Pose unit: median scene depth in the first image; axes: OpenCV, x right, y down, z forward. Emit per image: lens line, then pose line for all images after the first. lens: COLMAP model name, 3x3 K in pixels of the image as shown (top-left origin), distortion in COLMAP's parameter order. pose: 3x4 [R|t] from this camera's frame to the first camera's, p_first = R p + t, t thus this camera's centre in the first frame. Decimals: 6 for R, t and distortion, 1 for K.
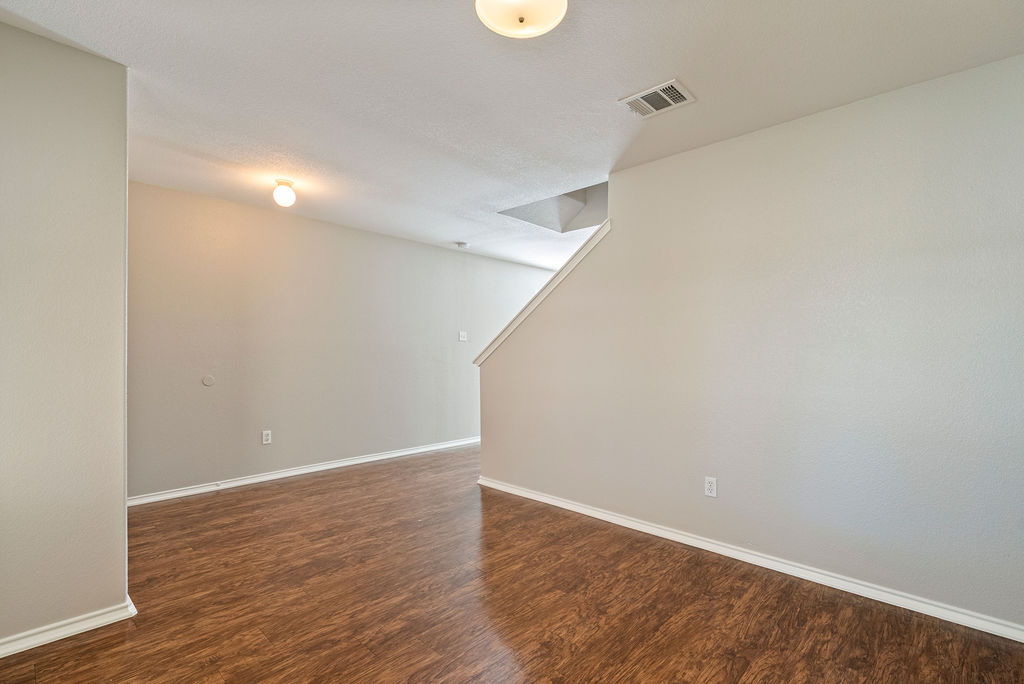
lens RADIAL K [[468.7, 0, 511.2], [0, 468.7, 345.2], [0, 0, 1]] dist [-0.000135, -0.000355]
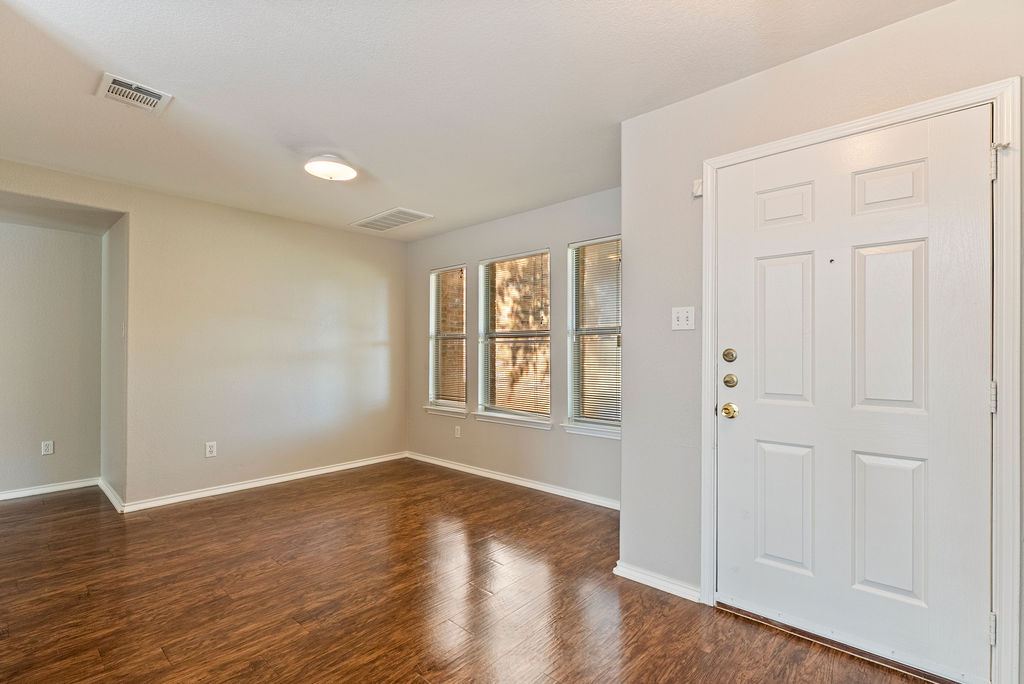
lens RADIAL K [[468.7, 0, 515.0], [0, 468.7, 349.8], [0, 0, 1]] dist [-0.000135, -0.000355]
pose [[-0.999653, -0.010001, -0.024373, -0.471369], [-0.009636, 0.999841, -0.015029, 0.014014], [0.024519, -0.014789, -0.999590, 2.054299]]
